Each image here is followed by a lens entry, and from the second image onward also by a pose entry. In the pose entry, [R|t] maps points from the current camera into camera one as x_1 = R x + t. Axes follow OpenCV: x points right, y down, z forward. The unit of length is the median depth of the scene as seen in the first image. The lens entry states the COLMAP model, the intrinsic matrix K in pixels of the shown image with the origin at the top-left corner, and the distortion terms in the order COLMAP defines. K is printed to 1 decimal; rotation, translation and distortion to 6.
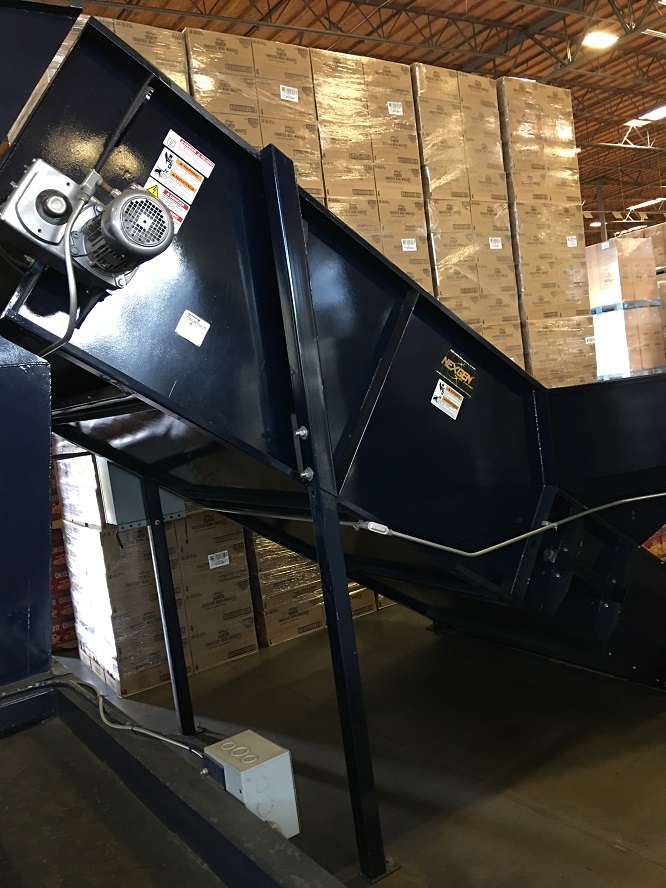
lens RADIAL K [[781.8, 0, 333.4], [0, 781.8, 445.7], [0, 0, 1]] dist [-0.005578, -0.017778]
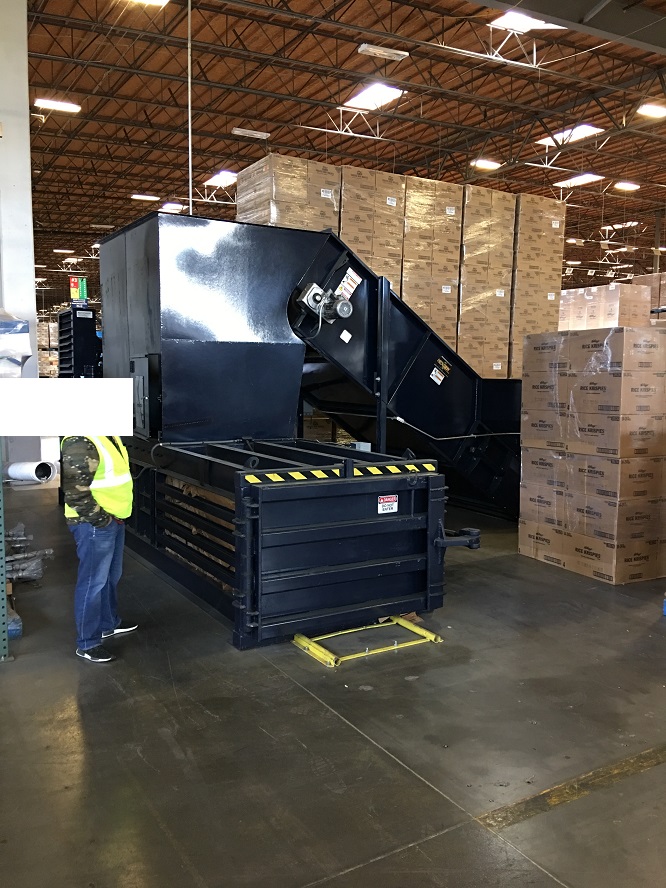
lens RADIAL K [[781.8, 0, 330.9], [0, 781.8, 443.1], [0, 0, 1]] dist [-0.005578, -0.017778]
pose [[0.986727, 0.152080, -0.056931, -0.006003], [-0.150230, 0.988014, 0.035491, 0.059776], [0.061646, -0.026467, 0.997747, -0.792020]]
